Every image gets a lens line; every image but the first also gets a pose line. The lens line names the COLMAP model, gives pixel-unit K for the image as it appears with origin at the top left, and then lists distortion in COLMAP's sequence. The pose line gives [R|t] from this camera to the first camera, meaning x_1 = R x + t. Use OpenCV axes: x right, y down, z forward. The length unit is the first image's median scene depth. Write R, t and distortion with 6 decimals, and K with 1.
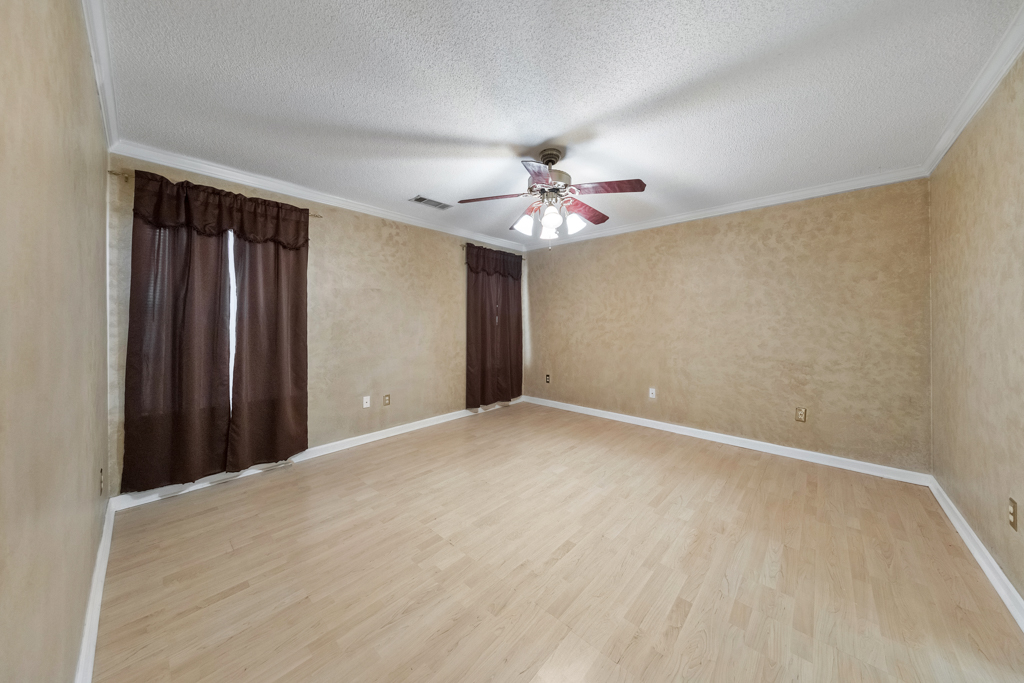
lens RADIAL K [[333.8, 0, 511.1], [0, 333.8, 321.2], [0, 0, 1]] dist [0.008547, -0.000099]
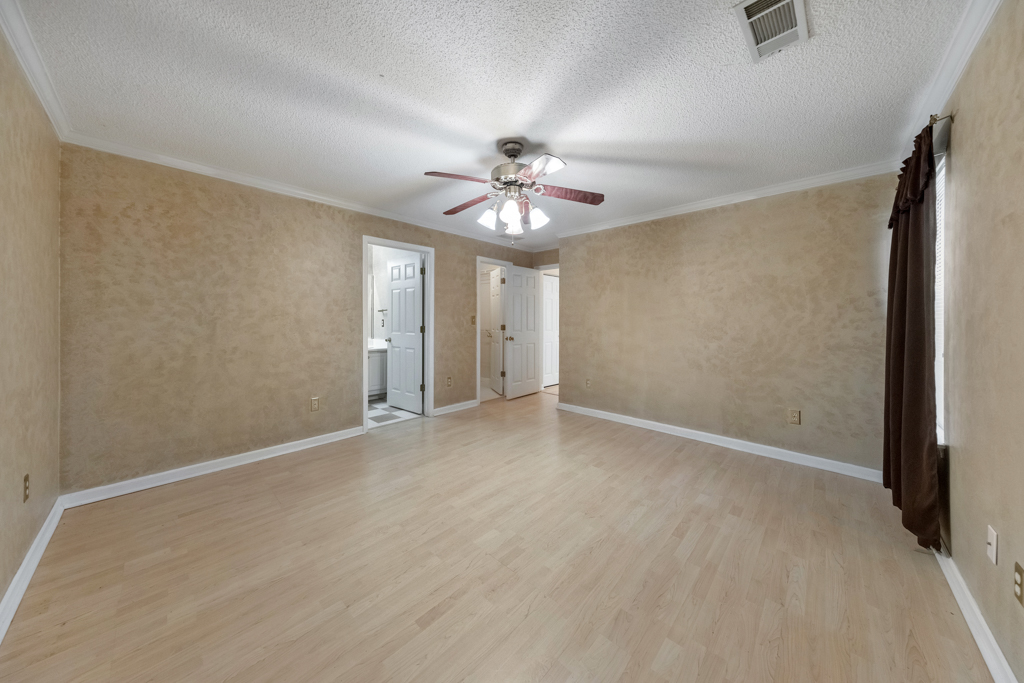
lens RADIAL K [[333.8, 0, 511.1], [0, 333.8, 321.2], [0, 0, 1]] dist [0.008547, -0.000099]
pose [[-0.999855, -0.005454, 0.016156, 0.086325], [-0.005442, 0.999985, 0.000762, 0.008179], [-0.016160, 0.000674, -0.999869, 1.593555]]
